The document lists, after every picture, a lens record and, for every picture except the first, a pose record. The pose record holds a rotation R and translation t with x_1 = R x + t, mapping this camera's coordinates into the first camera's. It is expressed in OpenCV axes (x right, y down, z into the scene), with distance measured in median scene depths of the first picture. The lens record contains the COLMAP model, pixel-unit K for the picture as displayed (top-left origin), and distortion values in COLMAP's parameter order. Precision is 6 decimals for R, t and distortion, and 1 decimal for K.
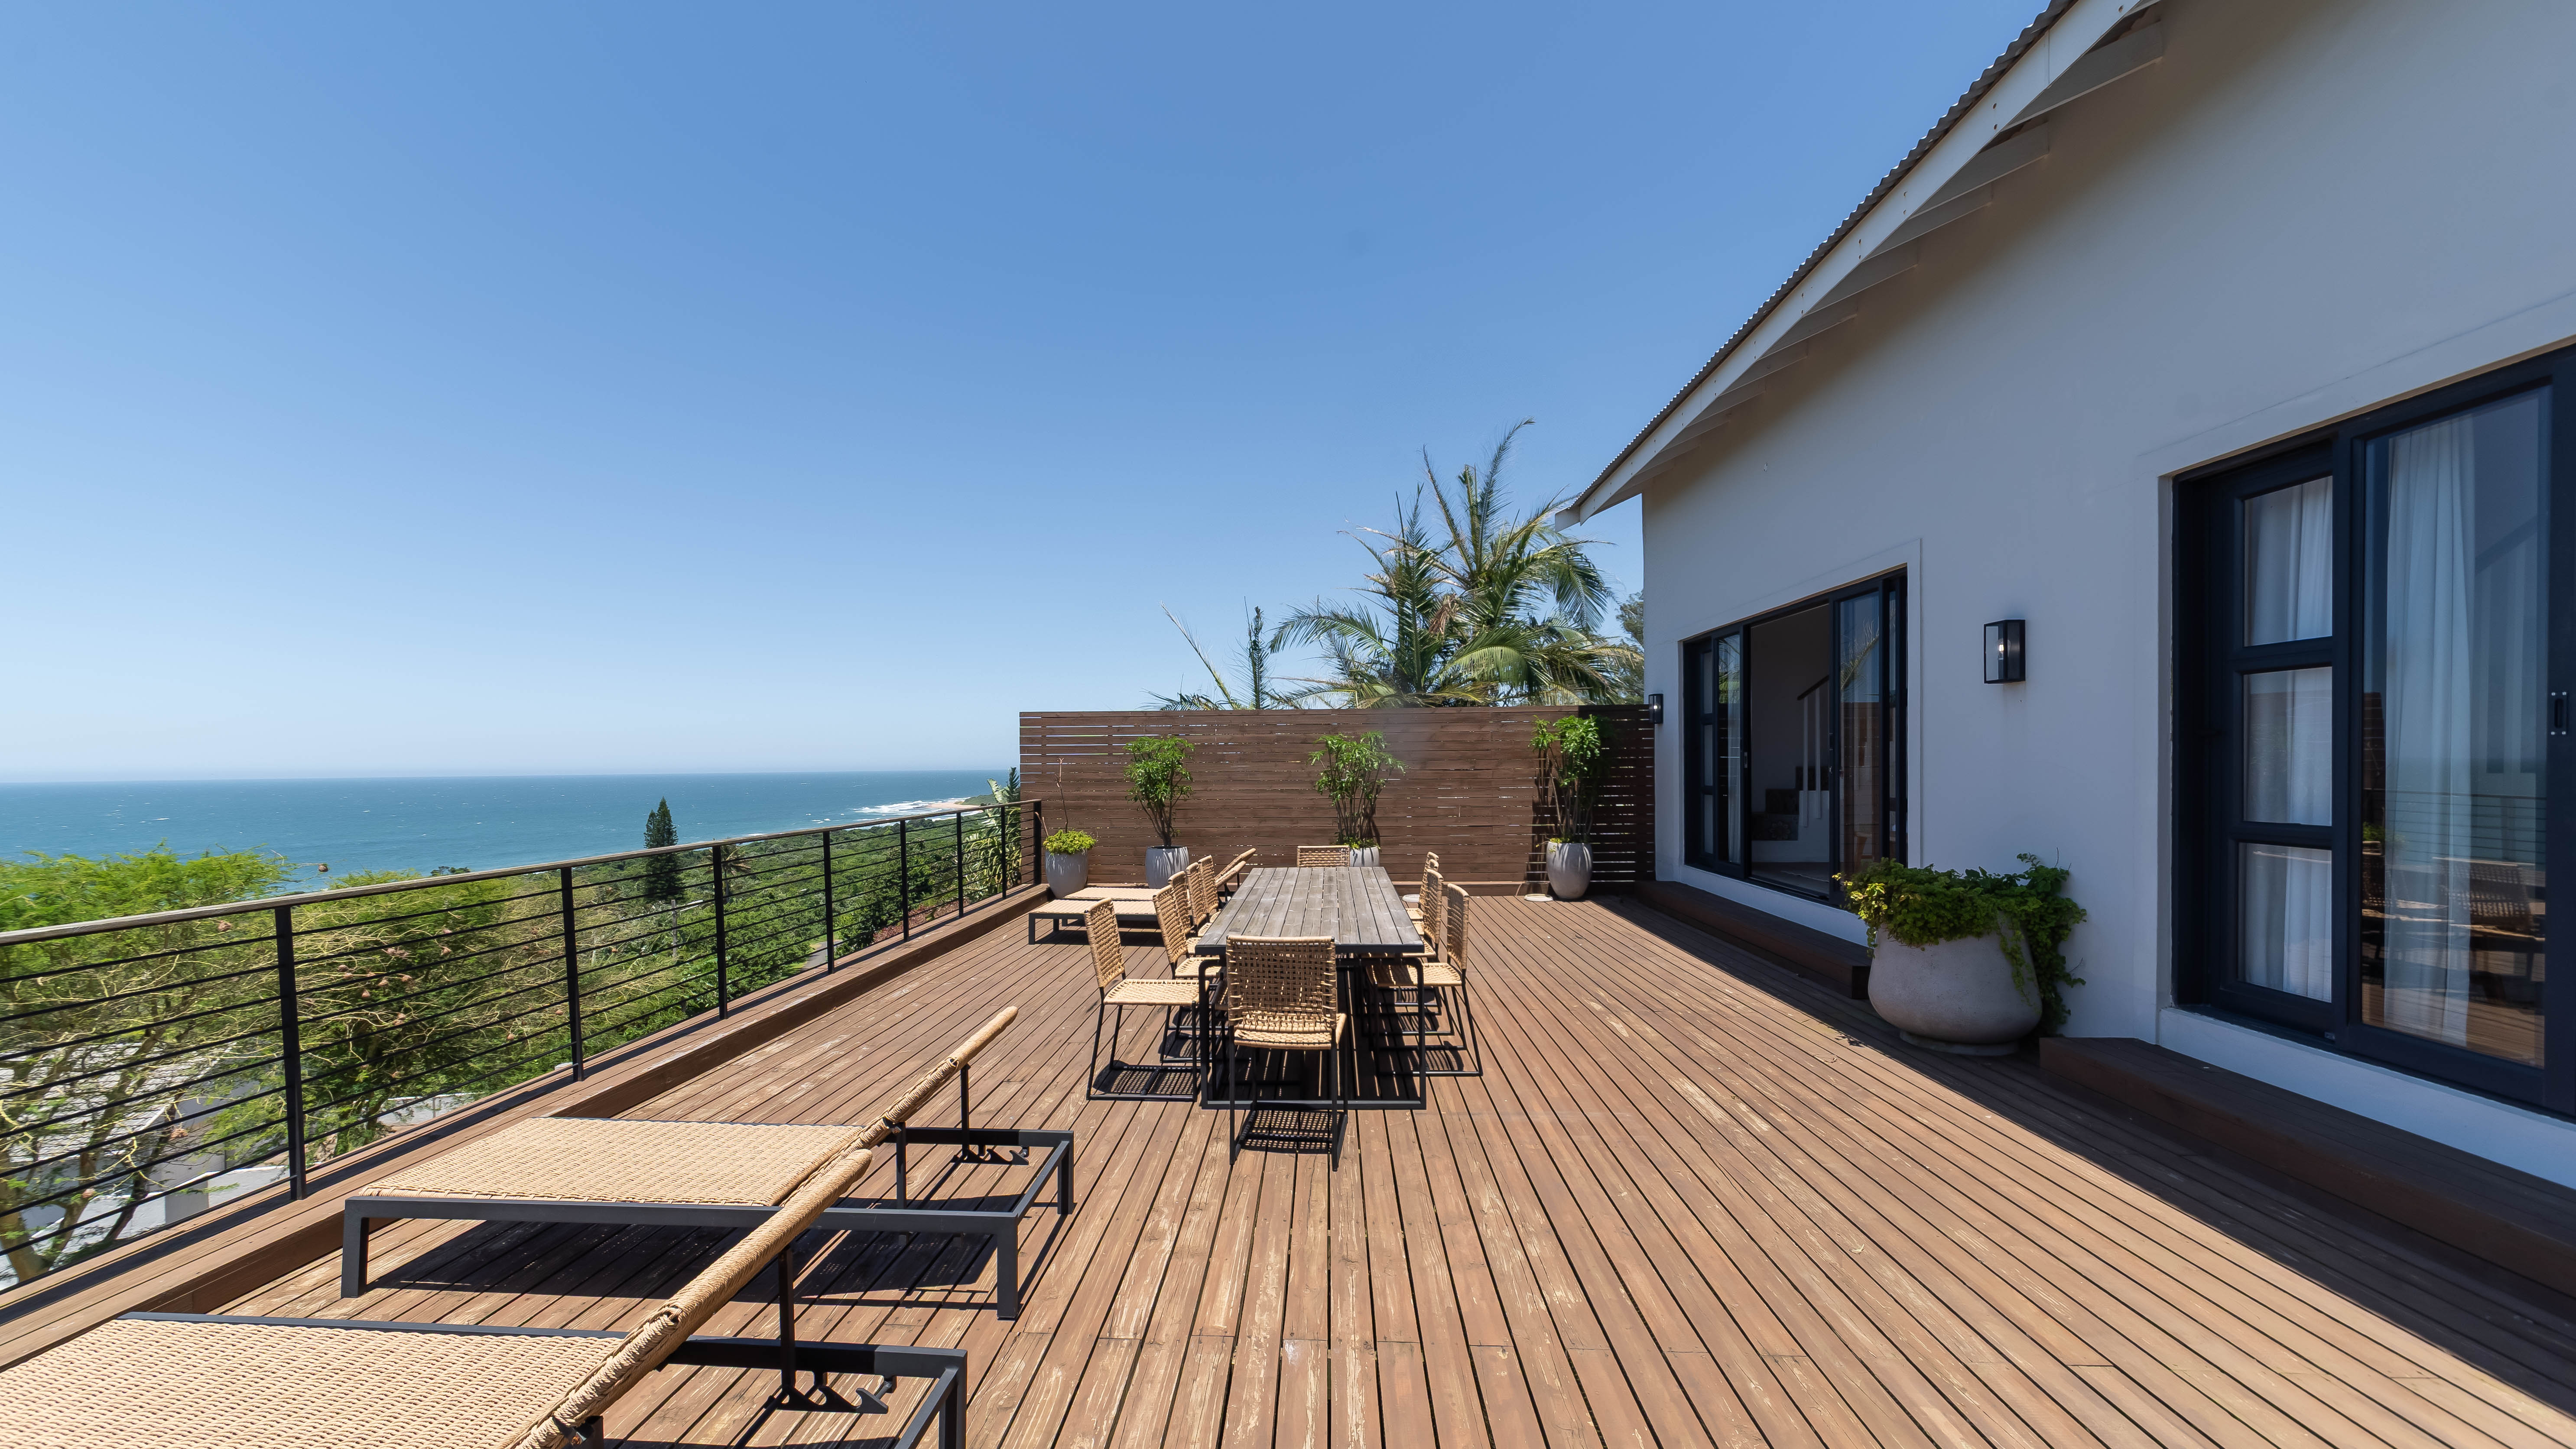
lens RADIAL K [[924.3, 0, 1268.0], [0, 924.3, 734.8], [0, 0, 1]] dist [0.002548, 0.000117]
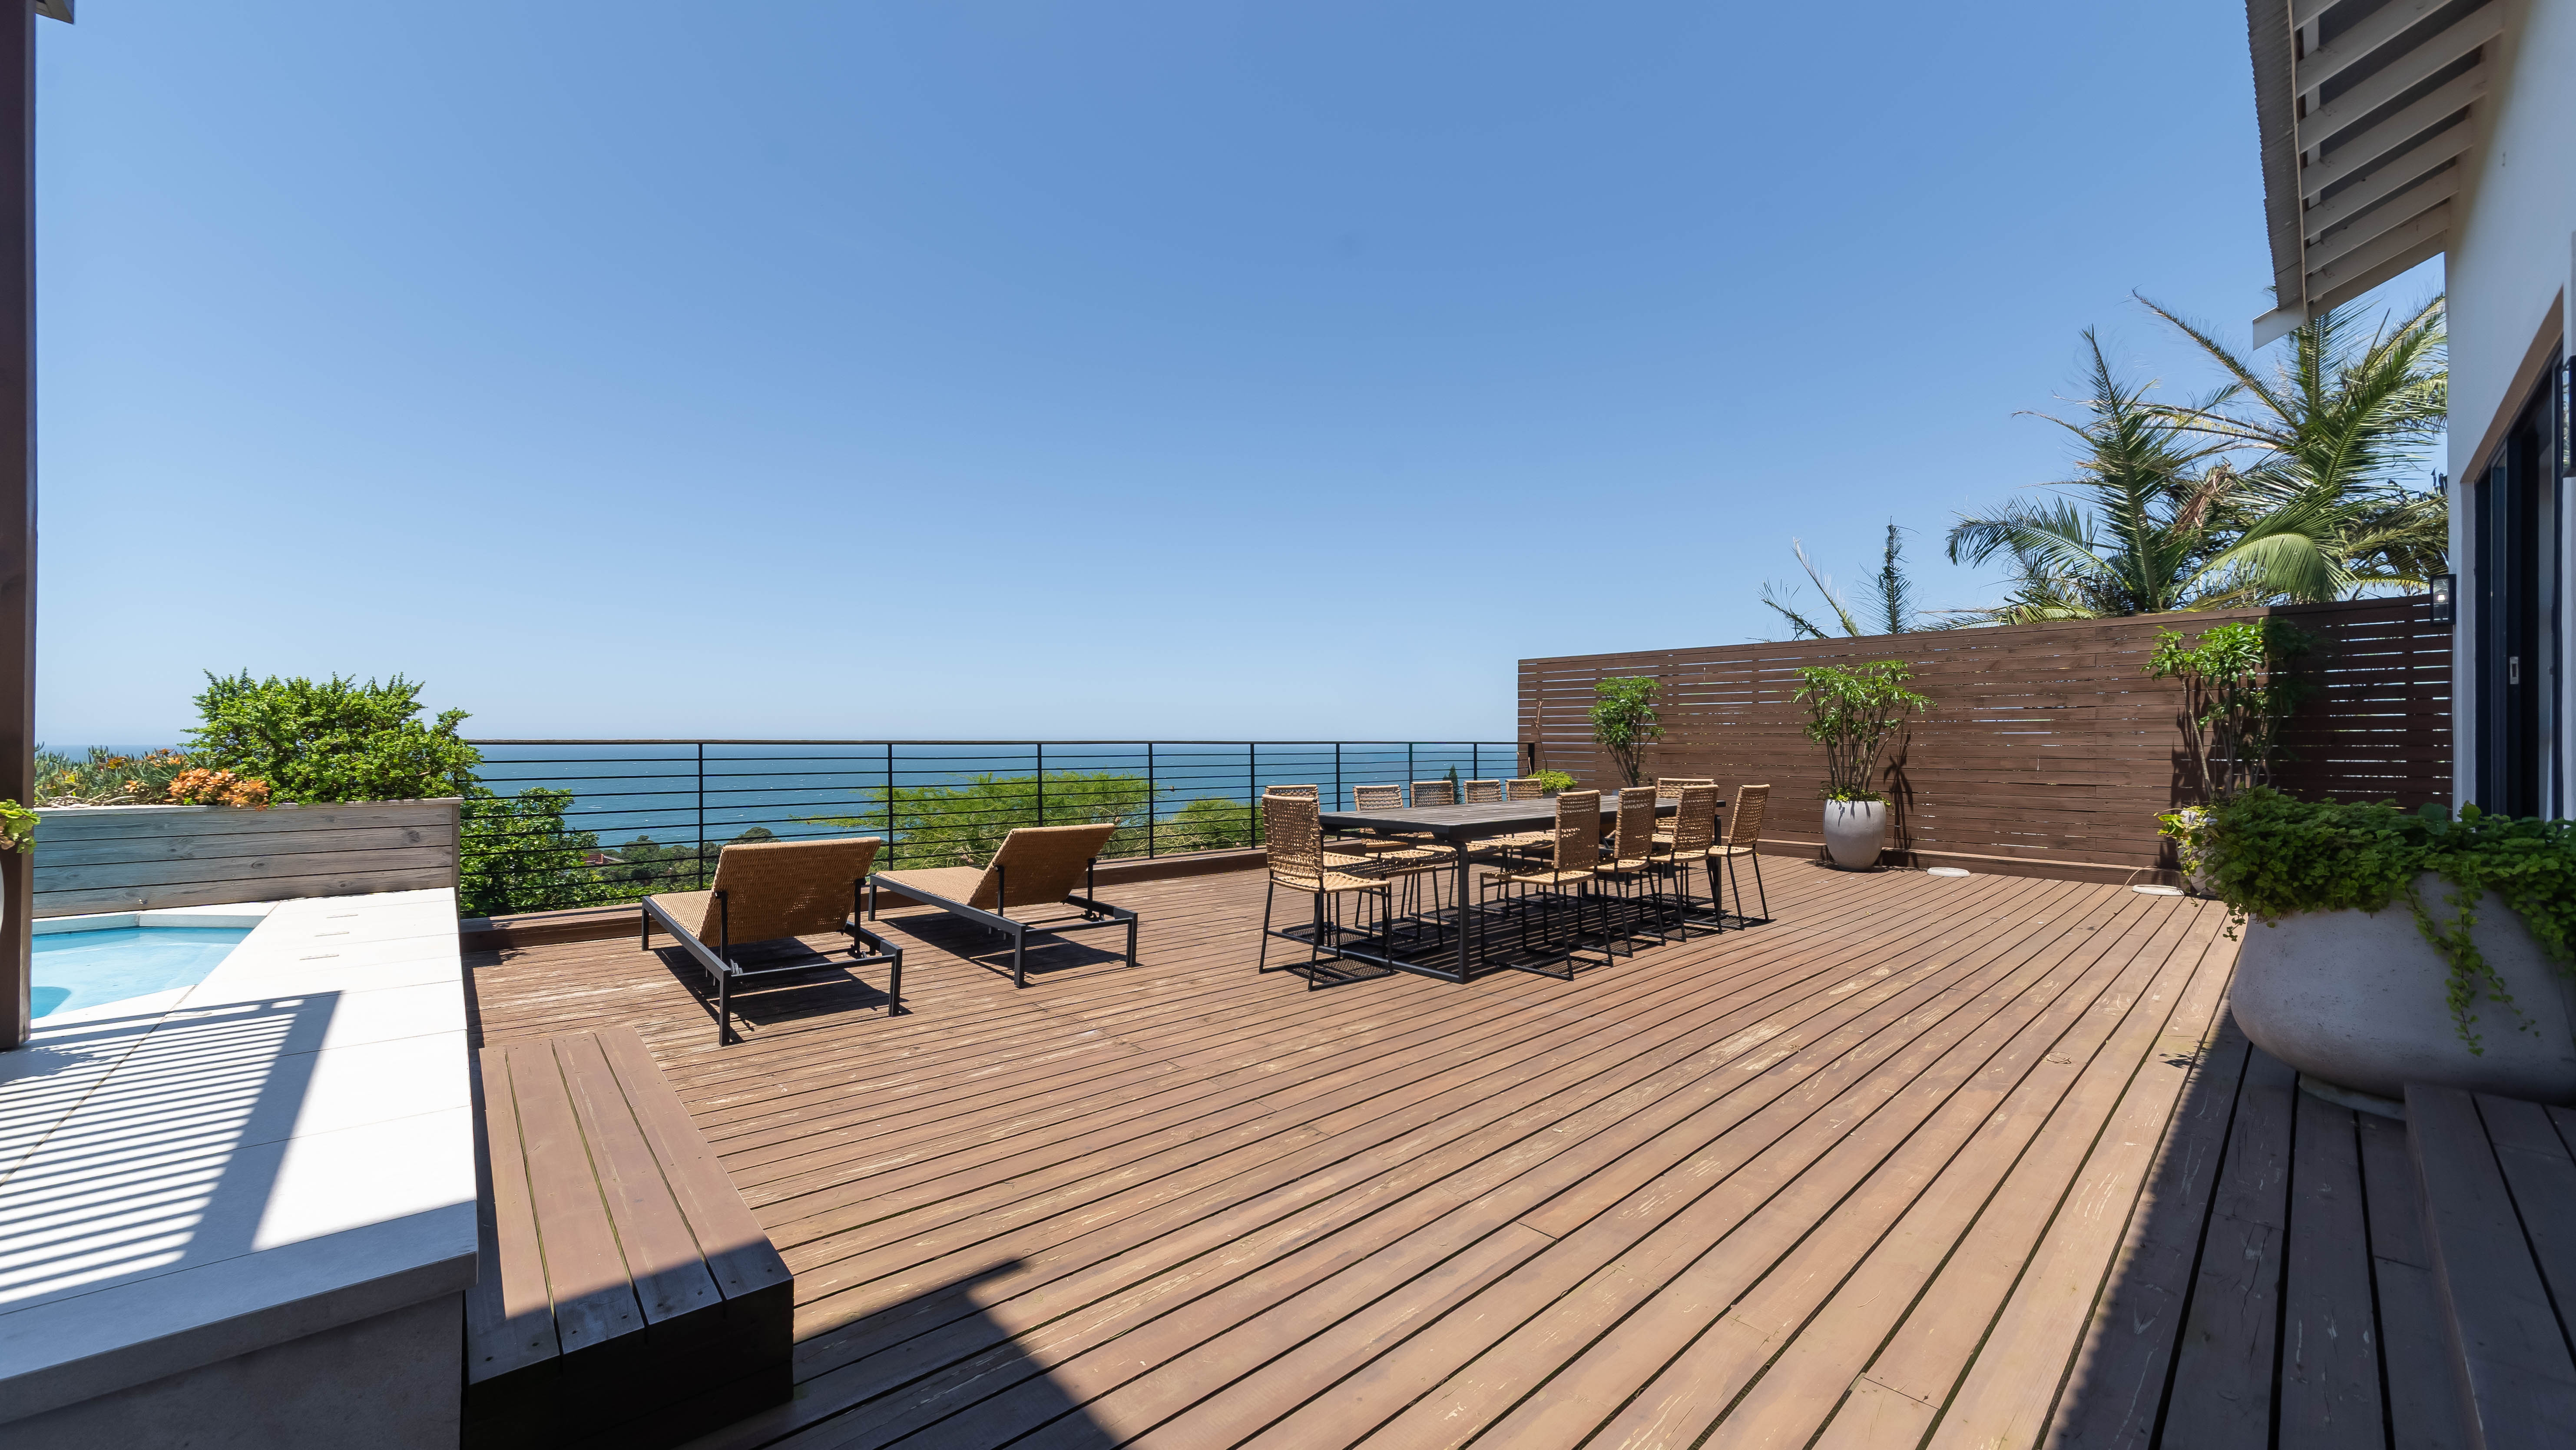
lens RADIAL K [[924.5, 0, 1268.0], [0, 924.5, 735.4], [0, 0, 1]] dist [0.002548, 0.000117]
pose [[0.712187, 0.010484, -0.701911, 0.296668], [0.008990, 0.999670, 0.024052, 0.037207], [0.701932, -0.023440, 0.711858, 0.039215]]
